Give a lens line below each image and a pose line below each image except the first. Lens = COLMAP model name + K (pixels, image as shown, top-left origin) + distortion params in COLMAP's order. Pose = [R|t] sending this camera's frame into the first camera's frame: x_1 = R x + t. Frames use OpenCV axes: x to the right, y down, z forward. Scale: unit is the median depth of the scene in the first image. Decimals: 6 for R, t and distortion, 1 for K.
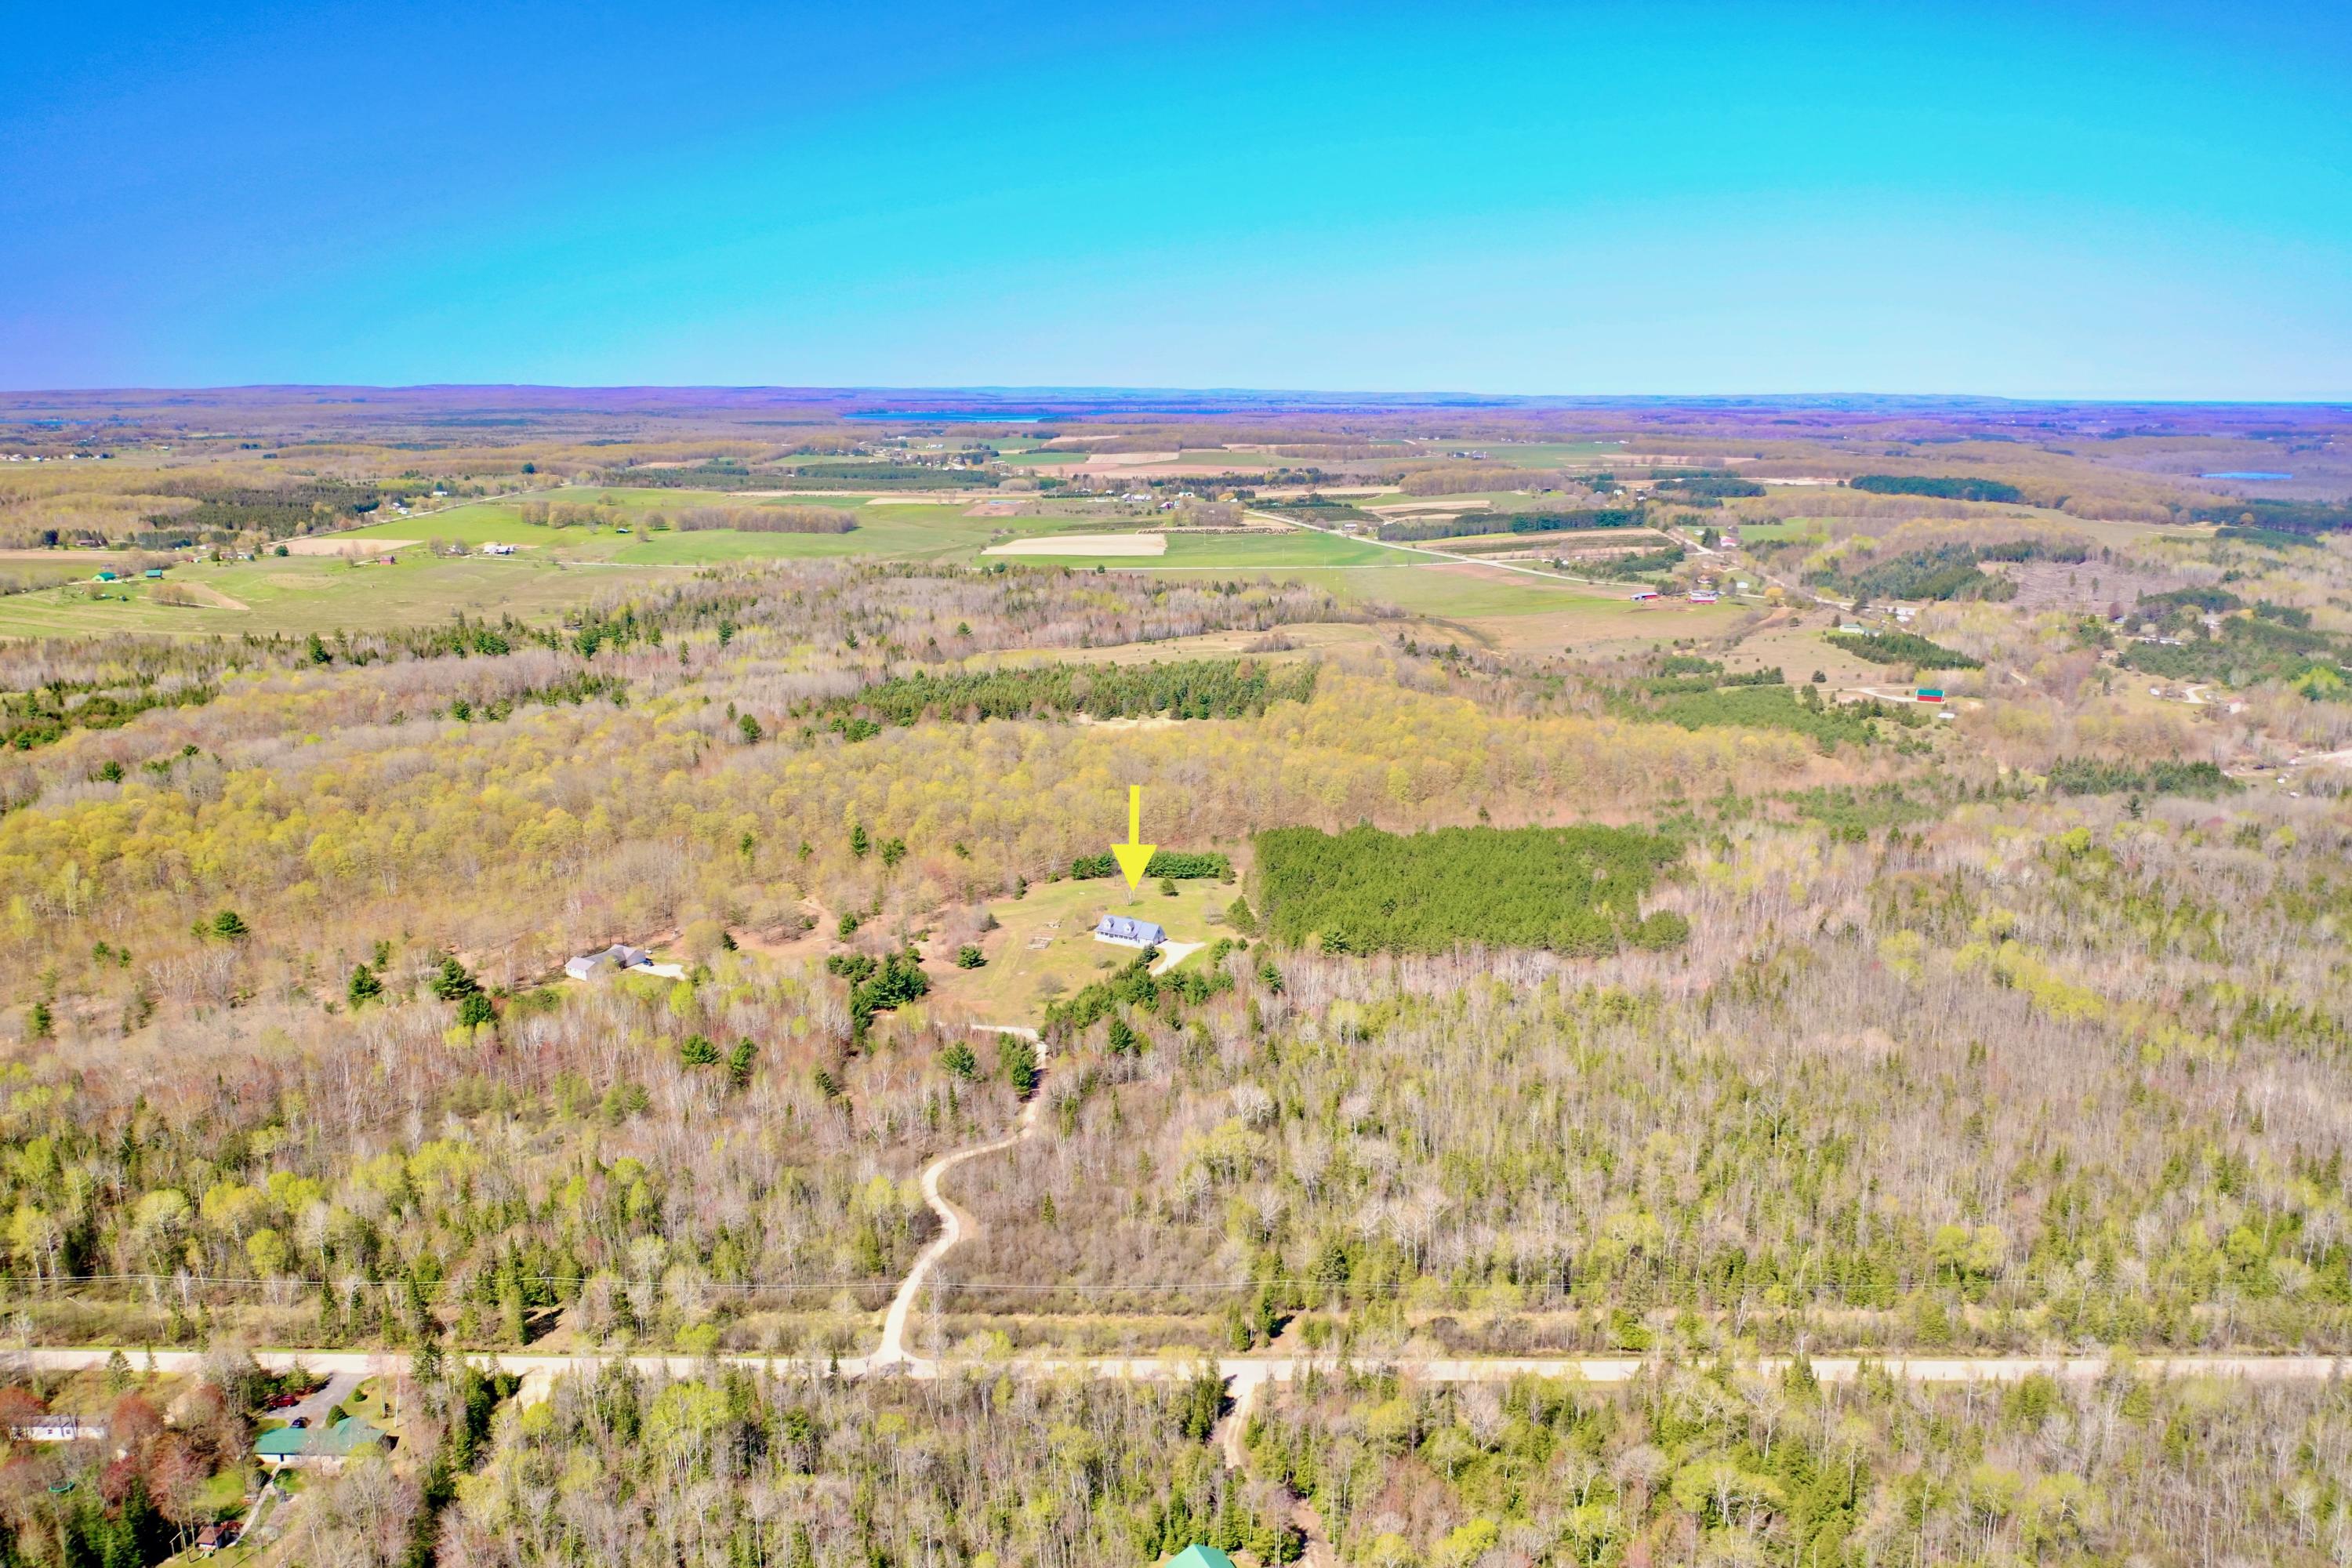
lens RADIAL K [[1860.0, 0, 1176.0], [0, 1860.0, 784.0], [0, 0, 1]] dist [-0.013366, -0.002722]
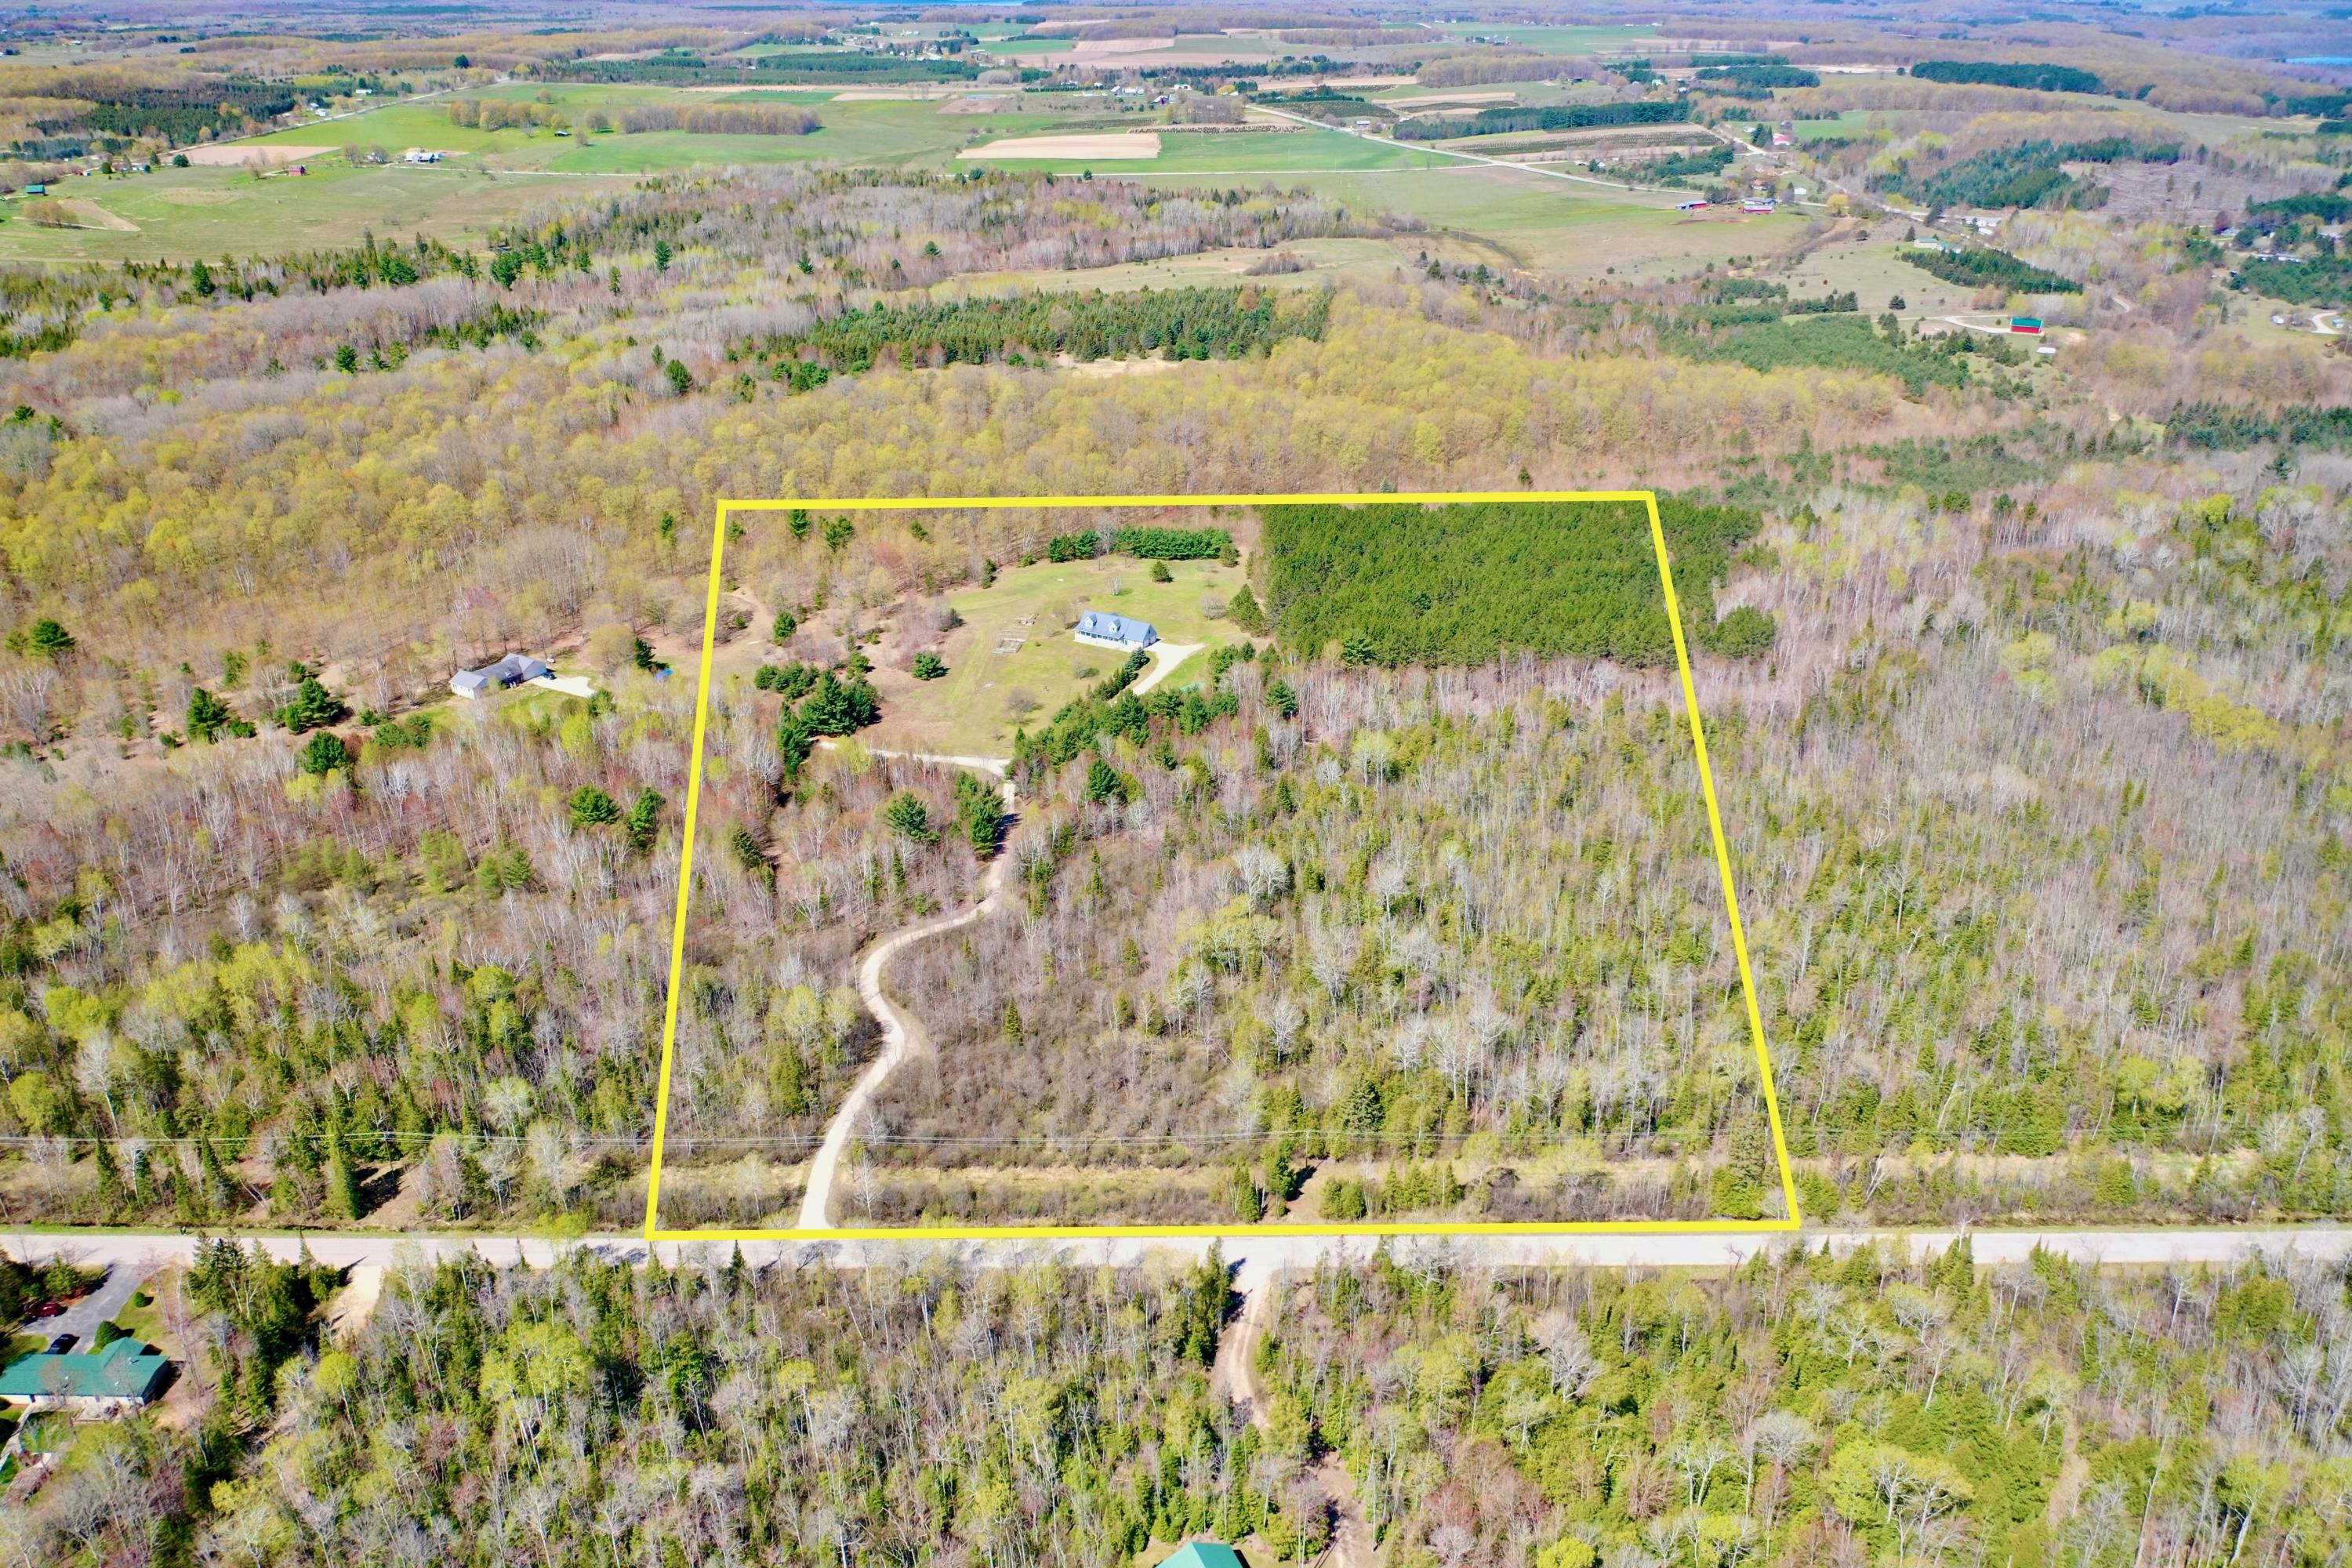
lens RADIAL K [[1860.0, 0, 1176.0], [0, 1860.0, 784.0], [0, 0, 1]] dist [-0.013366, -0.002722]
pose [[0.999983, -0.005764, 0.000111, 0.002205], [0.005620, 0.978977, 0.203892, -0.023682], [-0.001284, -0.203888, 0.978993, 0.138294]]
